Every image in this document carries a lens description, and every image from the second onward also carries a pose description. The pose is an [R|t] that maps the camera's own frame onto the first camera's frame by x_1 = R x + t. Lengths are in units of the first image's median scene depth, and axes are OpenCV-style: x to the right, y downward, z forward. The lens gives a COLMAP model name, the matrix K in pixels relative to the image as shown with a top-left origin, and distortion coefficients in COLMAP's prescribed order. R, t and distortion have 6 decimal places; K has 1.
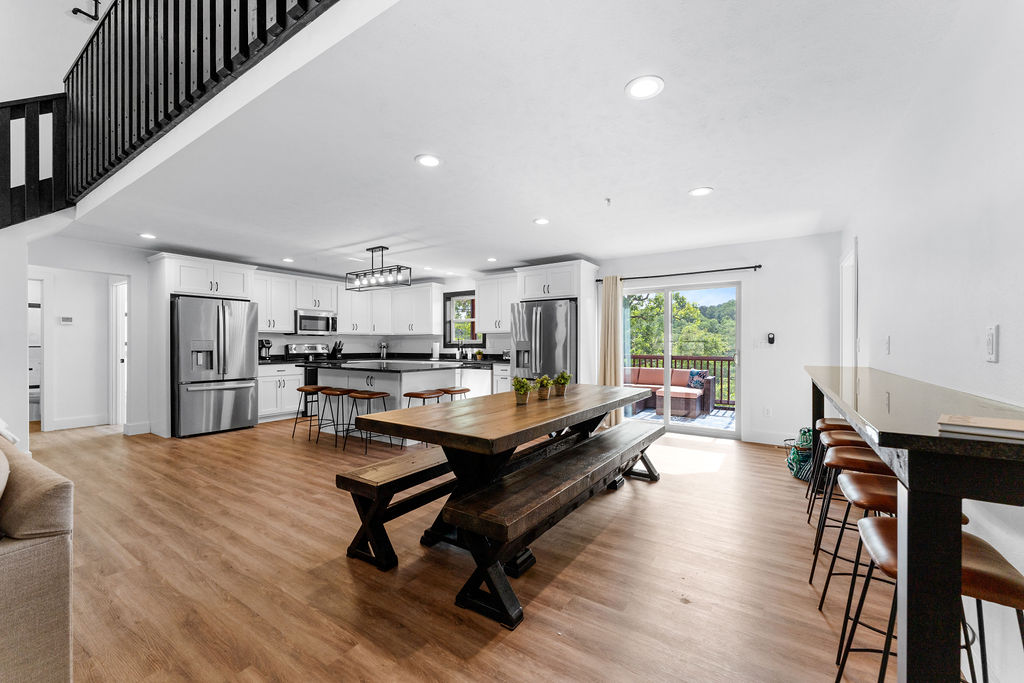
lens RADIAL K [[409.4, 0, 509.1], [0, 409.4, 350.7], [0, 0, 1]] dist [-0.001213, -0.000134]
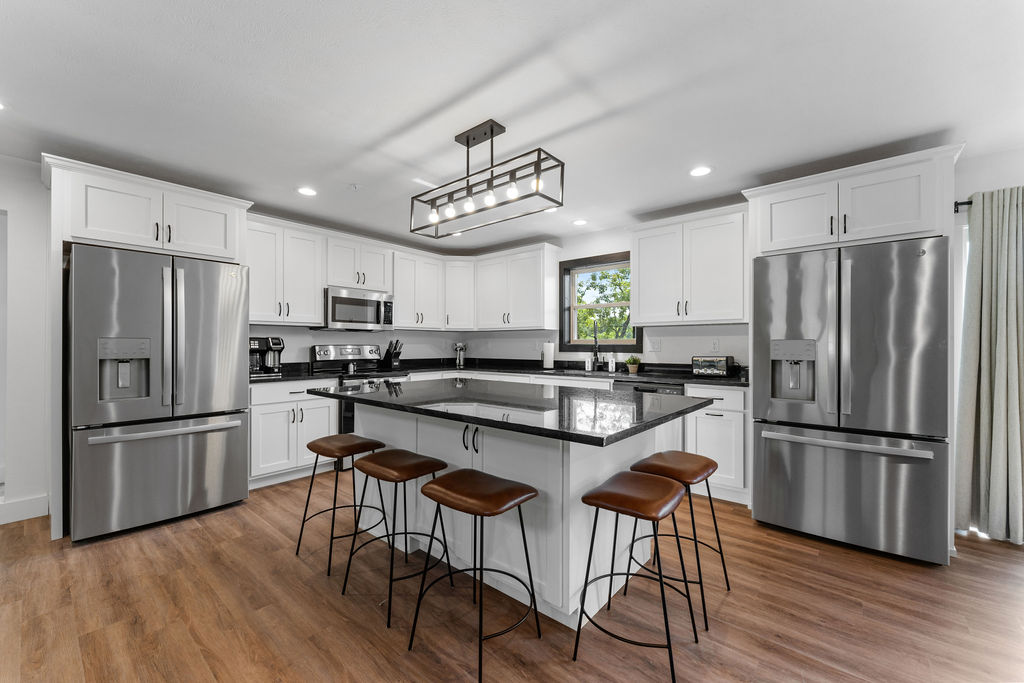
lens RADIAL K [[409.4, 0, 507.7], [0, 409.4, 344.5], [0, 0, 1]] dist [-0.001213, -0.000134]
pose [[0.992469, 0.001378, -0.122489, -0.173575], [-0.003138, 0.999895, -0.014175, -0.008591], [0.122457, 0.014453, 0.992369, 0.411190]]
